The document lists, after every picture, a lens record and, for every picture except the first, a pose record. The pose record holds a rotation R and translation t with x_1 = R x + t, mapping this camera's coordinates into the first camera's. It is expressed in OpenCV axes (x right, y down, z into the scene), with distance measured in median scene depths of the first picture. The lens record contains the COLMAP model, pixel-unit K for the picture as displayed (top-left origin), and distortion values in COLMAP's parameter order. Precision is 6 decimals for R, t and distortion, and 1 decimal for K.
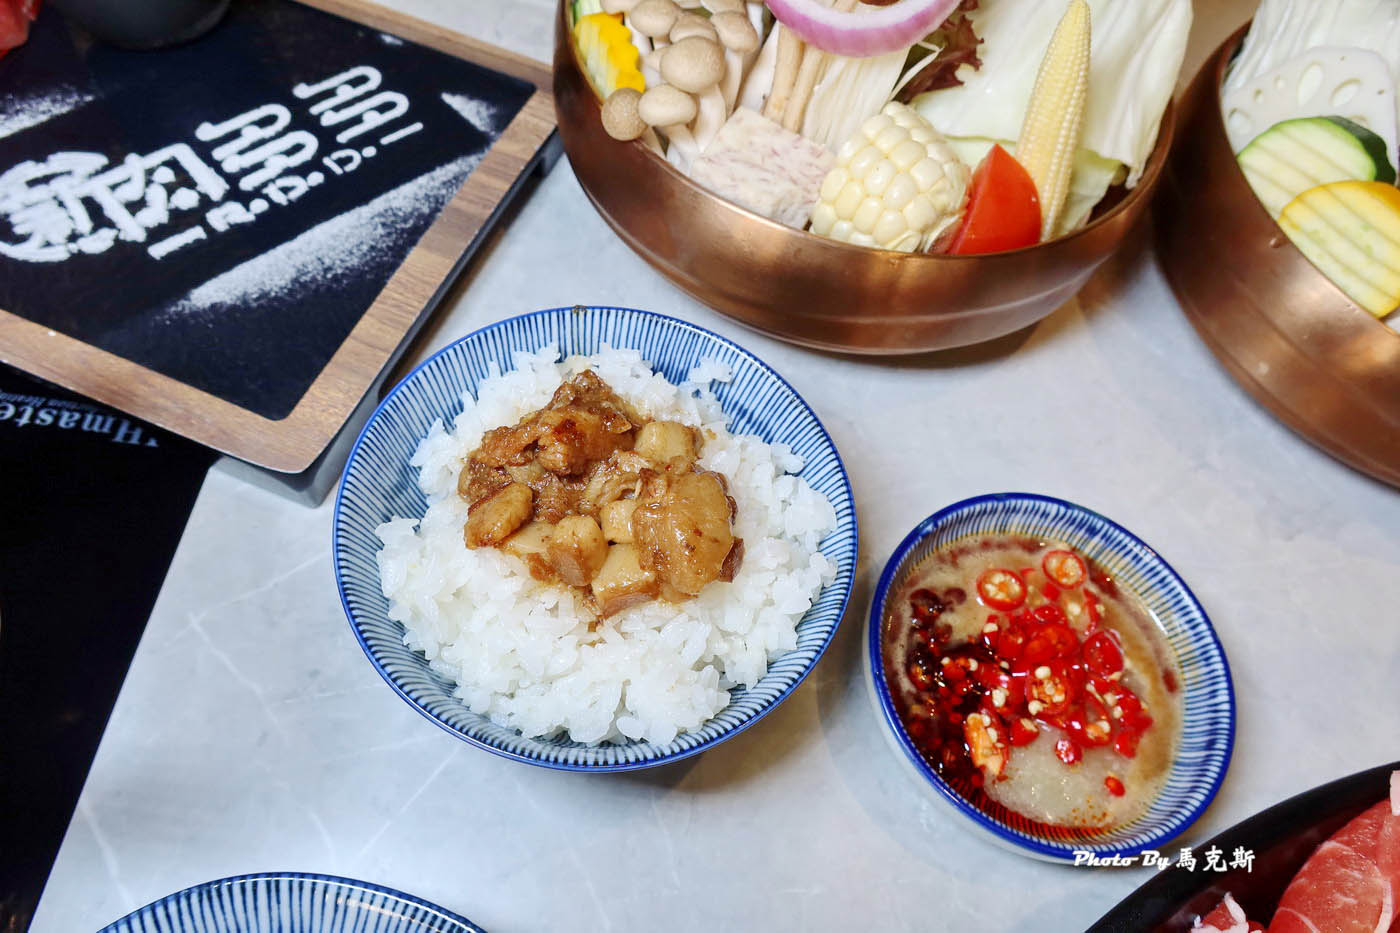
lens RADIAL K [[955.7, 0, 700.0], [0, 955.7, 466.5], [0, 0, 1]] dist [-0.014758, 0.007089]
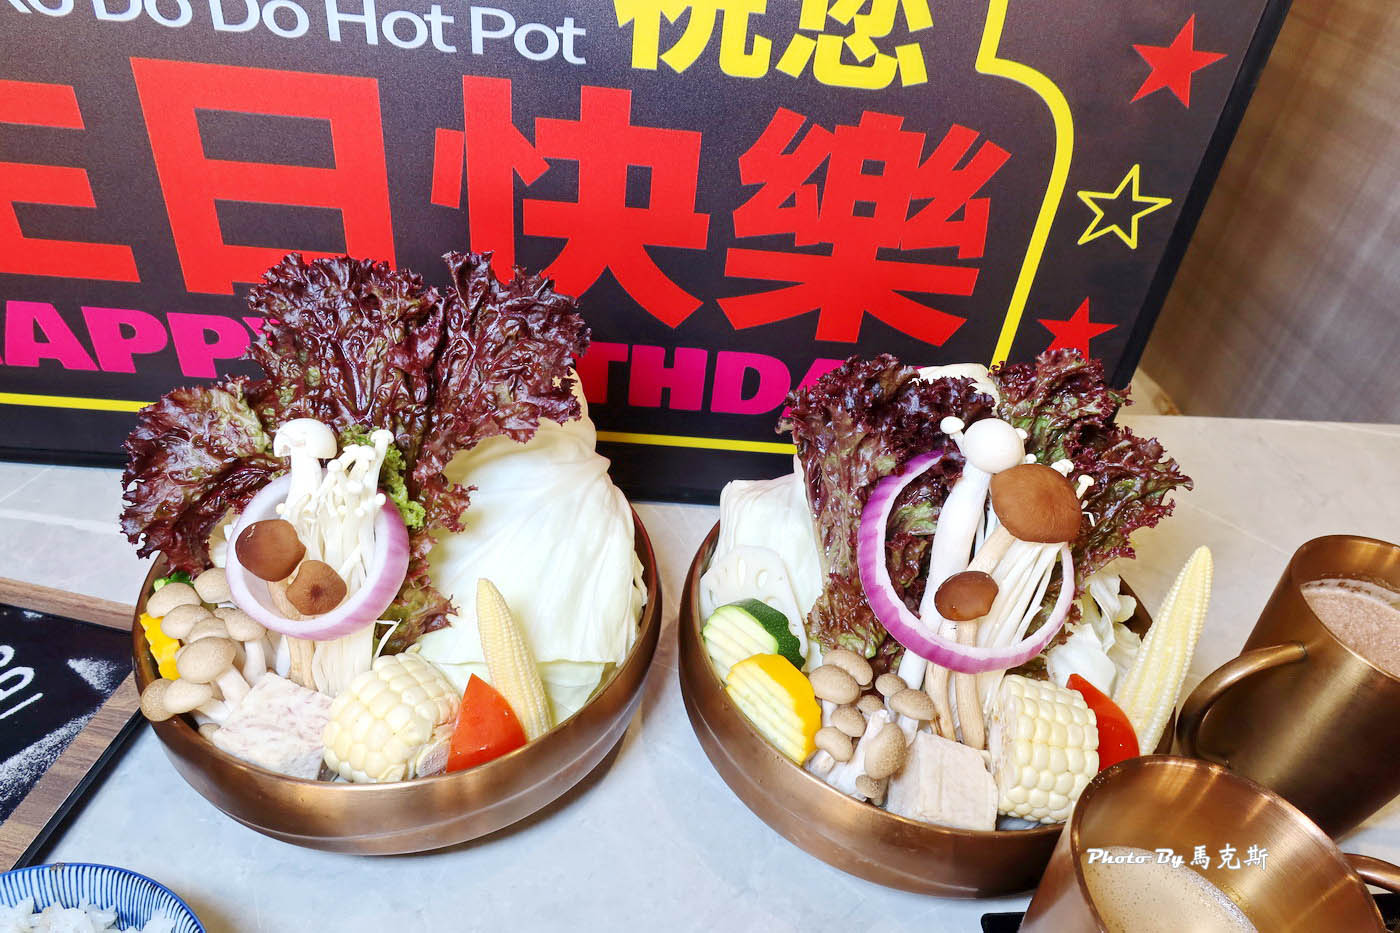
lens RADIAL K [[955.7, 0, 700.0], [0, 955.7, 466.5], [0, 0, 1]] dist [-0.014758, 0.007089]
pose [[0.984592, -0.131927, 0.114774, 0.455768], [0.162248, 0.934027, -0.318228, -0.133590], [-0.065219, 0.331947, 0.941041, -0.267884]]
